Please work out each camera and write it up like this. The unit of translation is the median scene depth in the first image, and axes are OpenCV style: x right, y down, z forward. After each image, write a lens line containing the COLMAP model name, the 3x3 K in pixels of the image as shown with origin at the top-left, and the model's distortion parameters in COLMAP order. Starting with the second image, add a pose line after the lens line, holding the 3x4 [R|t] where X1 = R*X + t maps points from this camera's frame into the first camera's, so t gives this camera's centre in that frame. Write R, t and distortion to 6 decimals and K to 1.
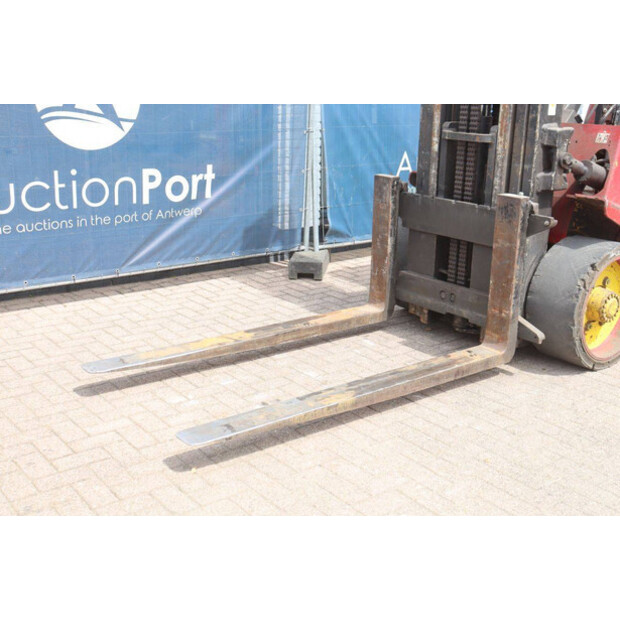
lens RADIAL K [[799.4, 0, 313.4], [0, 799.4, 294.5], [0, 0, 1]] dist [0.016906, 0.085787]
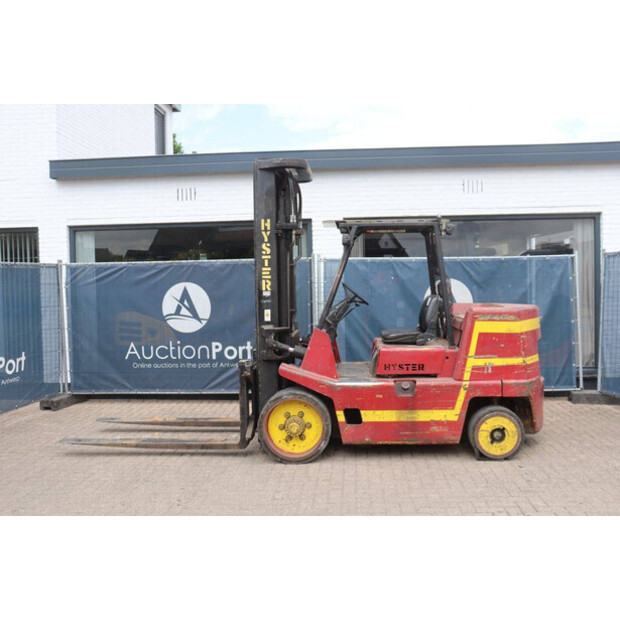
lens RADIAL K [[612.0, 0, 312.7], [0, 612.0, 298.6], [0, 0, 1]] dist [-0.063065, 0.011313]
pose [[0.750704, -0.011056, -0.660546, 1.202487], [-0.142306, 0.973681, -0.178027, -0.026134], [0.645129, 0.227645, 0.729374, -0.014200]]
